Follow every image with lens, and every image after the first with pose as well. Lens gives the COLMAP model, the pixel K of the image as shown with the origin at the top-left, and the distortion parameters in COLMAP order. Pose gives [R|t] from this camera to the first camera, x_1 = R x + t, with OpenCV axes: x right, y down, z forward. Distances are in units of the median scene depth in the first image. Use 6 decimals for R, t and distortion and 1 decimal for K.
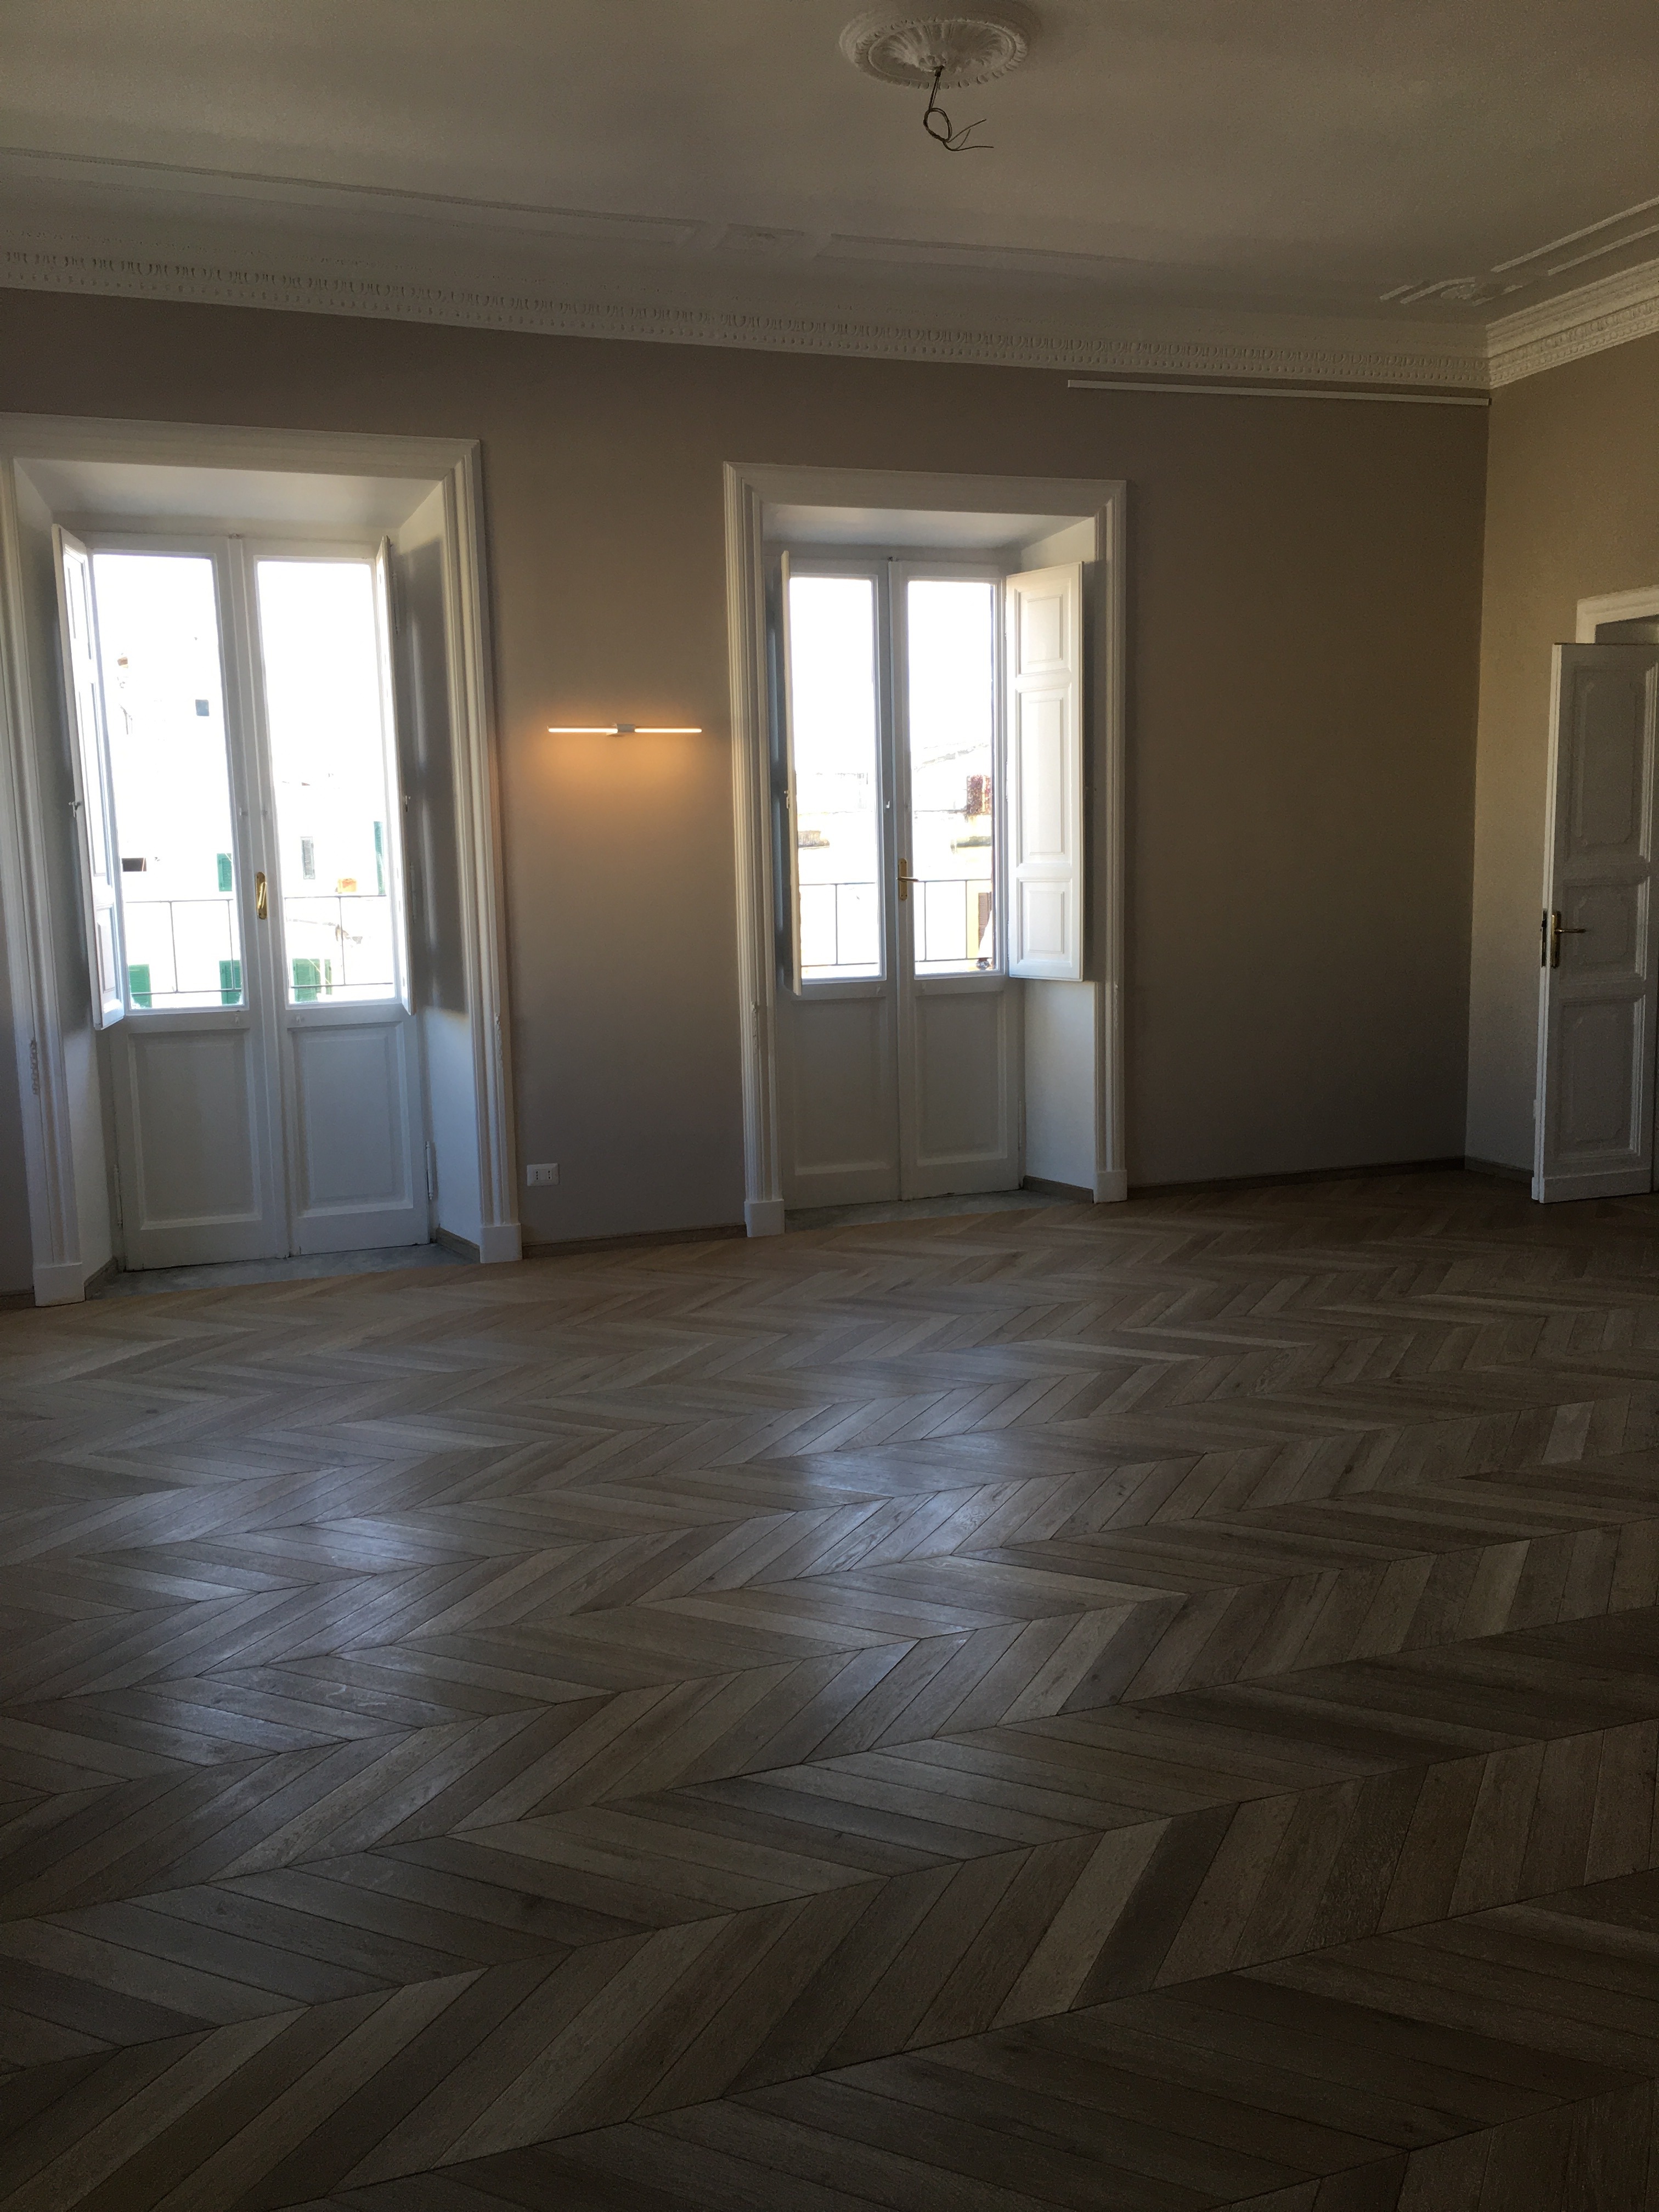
lens RADIAL K [[1875.0, 0, 828.3], [0, 1875.0, 1093.7], [0, 0, 1]] dist [0.079729, -0.099043]
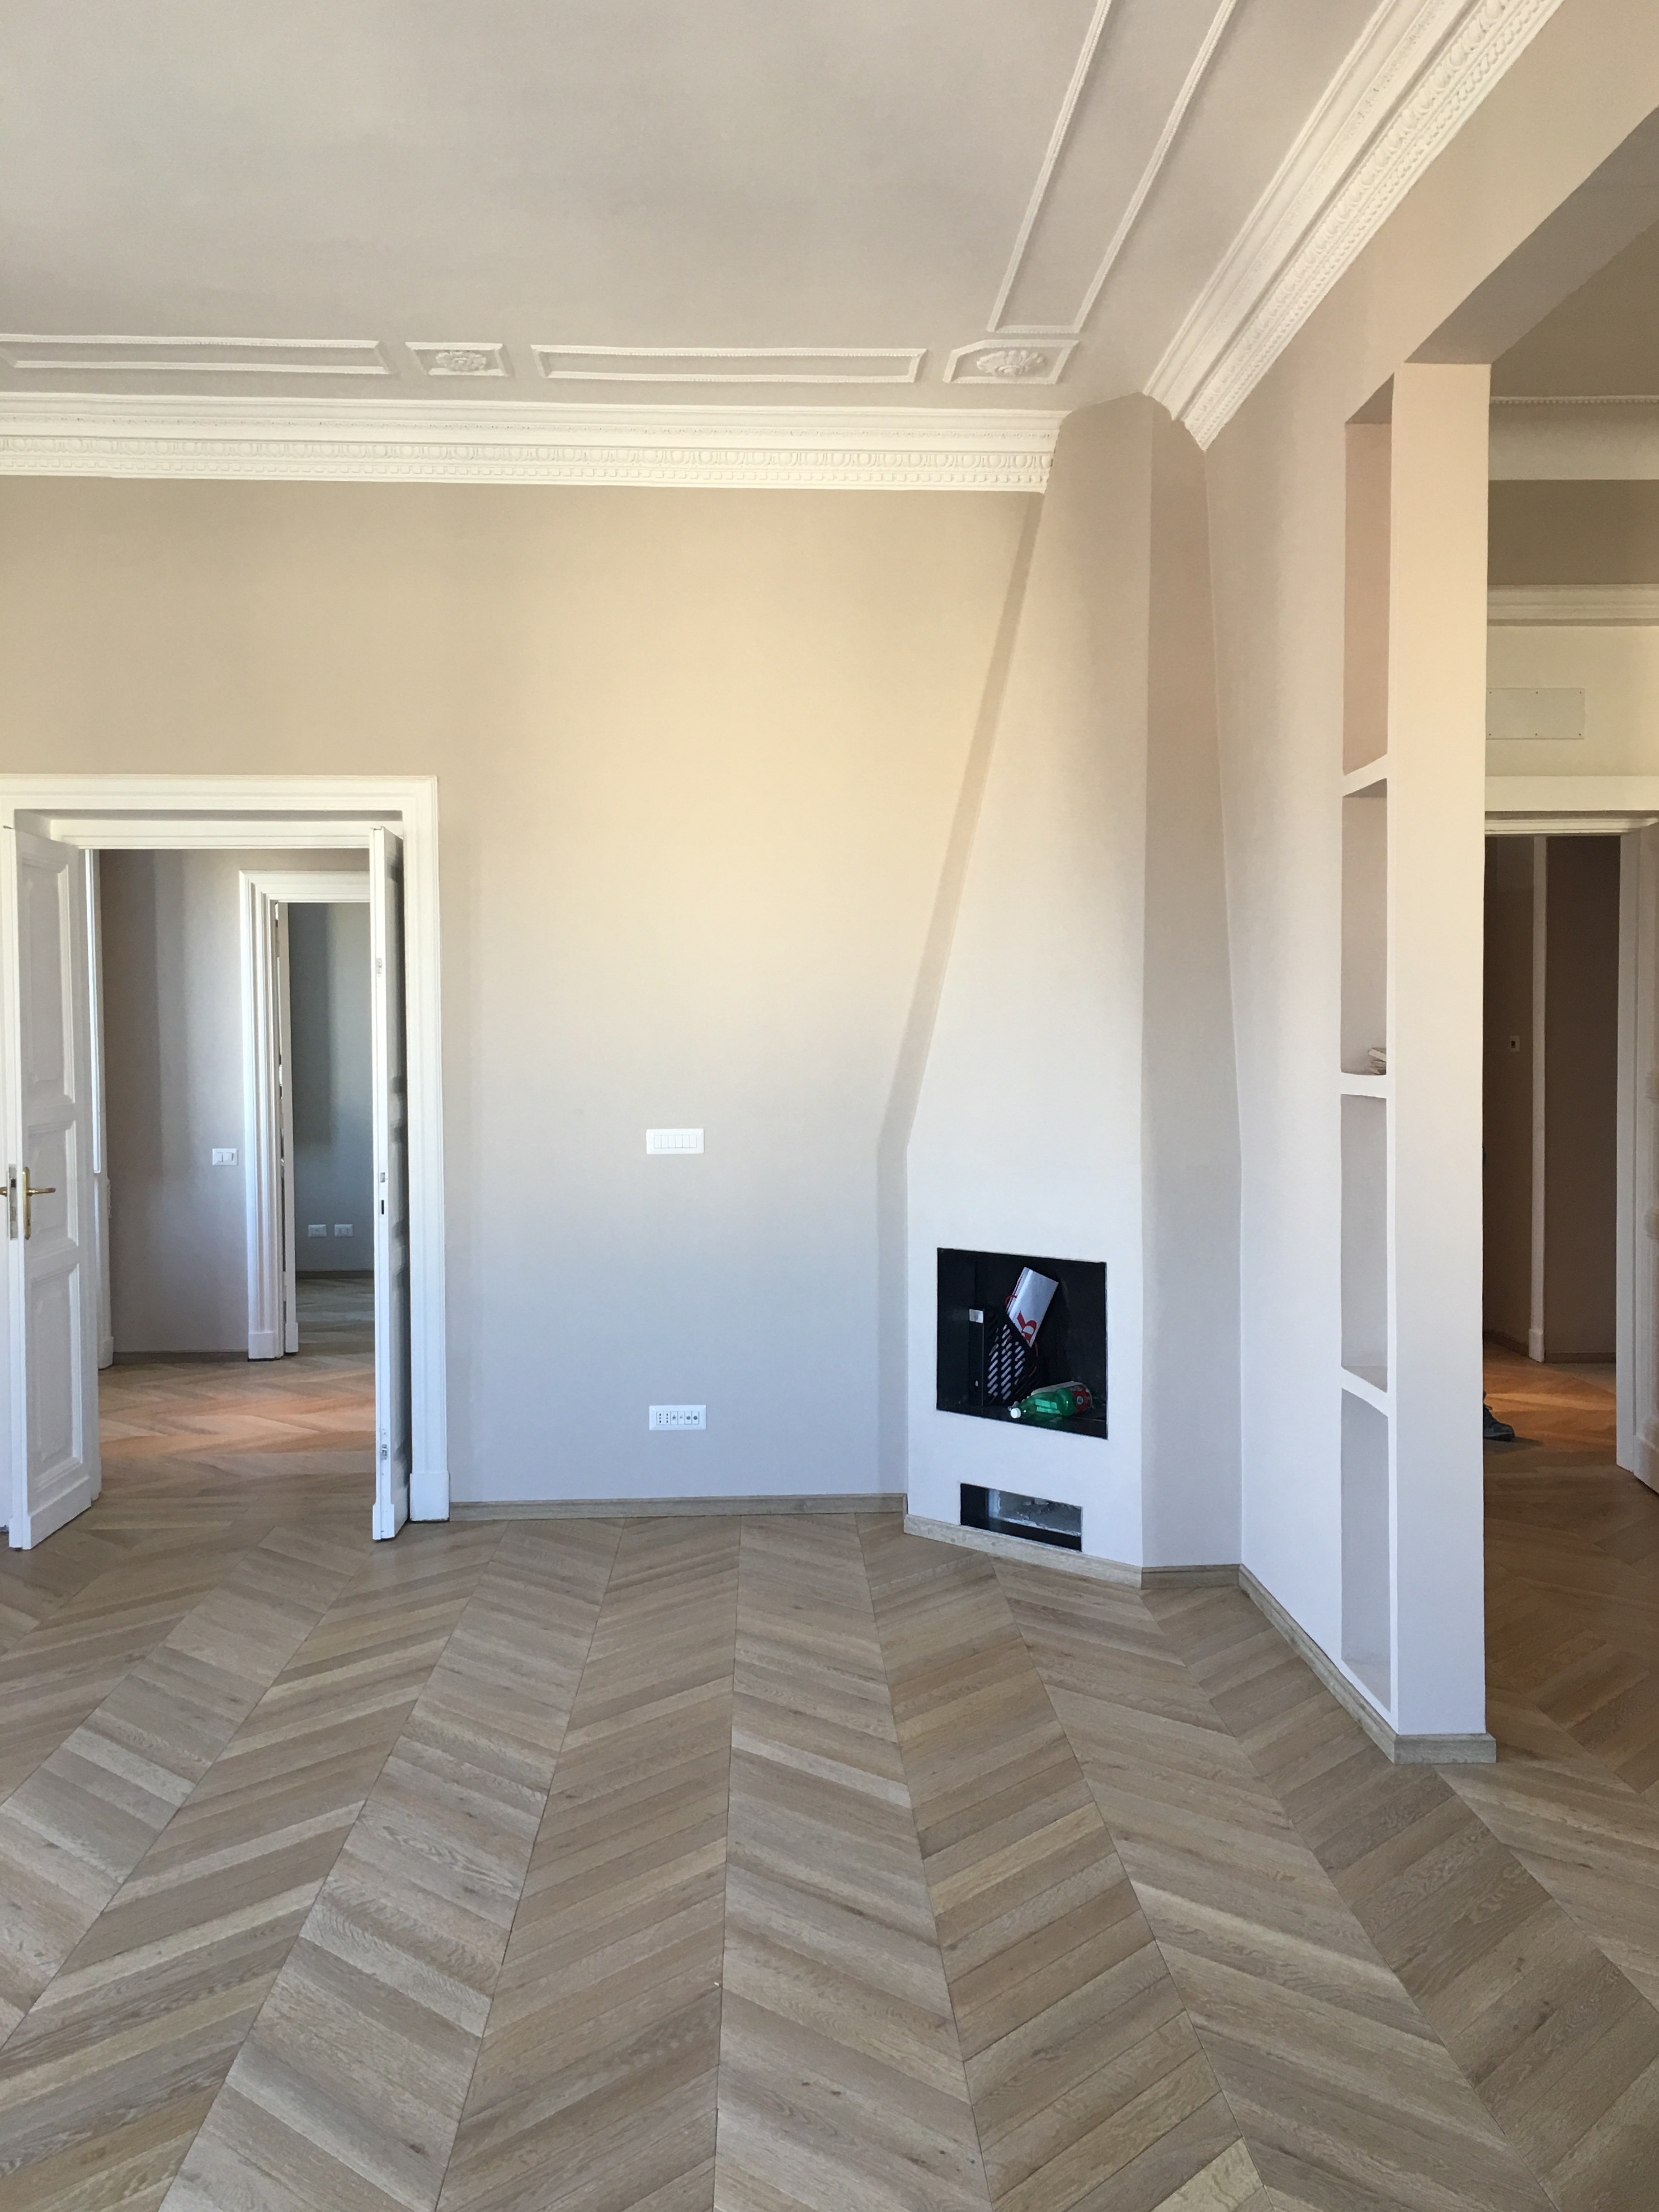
lens RADIAL K [[1874.8, 0, 839.3], [0, 1874.8, 1099.8], [0, 0, 1]] dist [0.079729, -0.099043]
pose [[0.272090, -0.006549, 0.962250, -0.200314], [0.126027, 0.991606, -0.028887, -0.043614], [-0.953983, 0.129129, 0.270632, 0.346851]]
